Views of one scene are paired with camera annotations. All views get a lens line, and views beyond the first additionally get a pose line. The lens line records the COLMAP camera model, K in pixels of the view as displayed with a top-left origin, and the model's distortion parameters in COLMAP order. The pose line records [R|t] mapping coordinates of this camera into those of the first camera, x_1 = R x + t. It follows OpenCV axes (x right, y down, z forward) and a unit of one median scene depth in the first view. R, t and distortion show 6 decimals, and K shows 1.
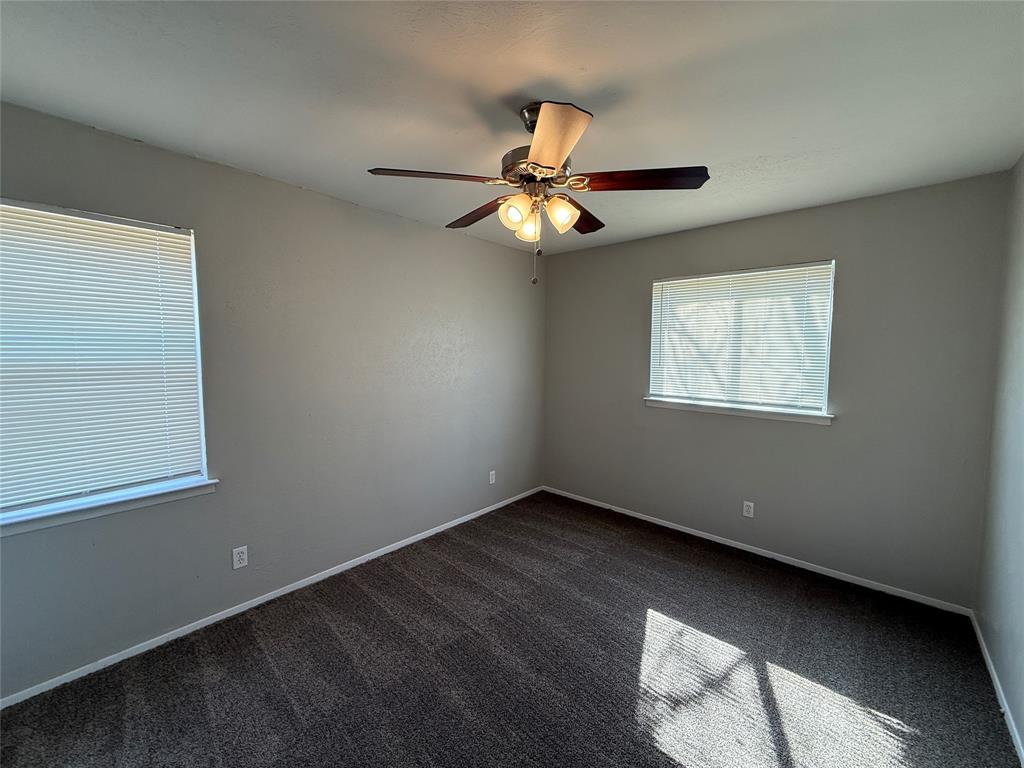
lens RADIAL K [[407.3, 0, 512.0], [0, 407.3, 384.0], [0, 0, 1]] dist [-0.001812, -0.000128]
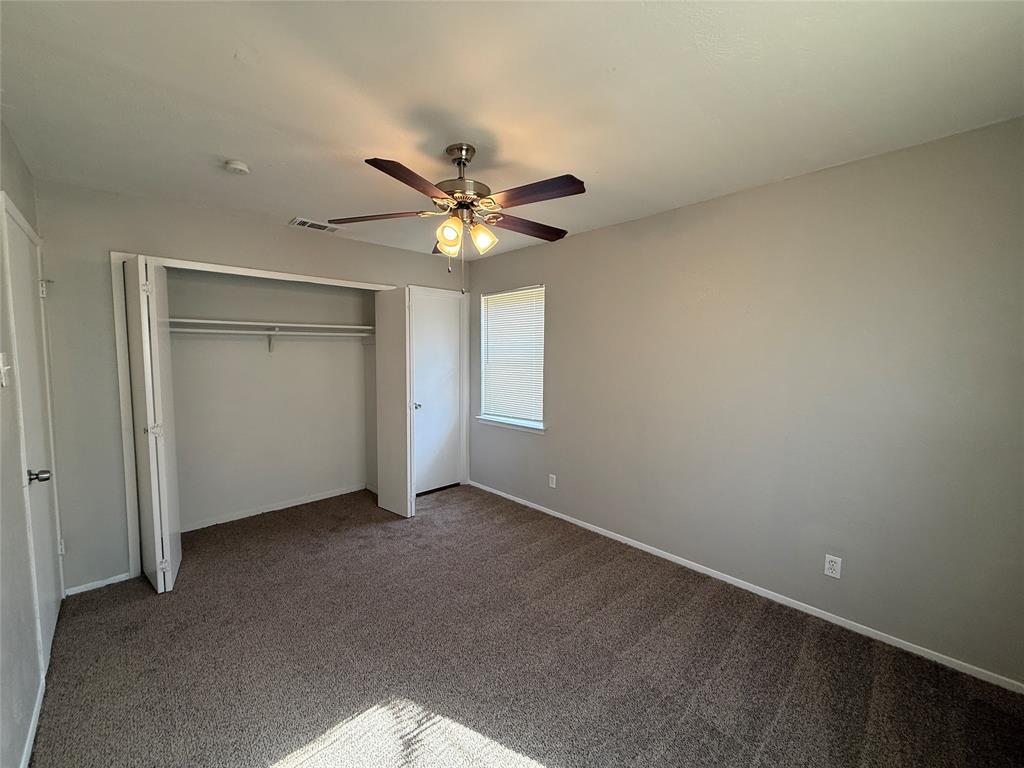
lens RADIAL K [[407.3, 0, 512.0], [0, 407.3, 384.0], [0, 0, 1]] dist [-0.001812, -0.000128]
pose [[-0.063126, 0.089675, -0.993969, 0.832303], [-0.079617, 0.992328, 0.094584, -0.088056], [0.994825, 0.085107, -0.055502, 0.816942]]
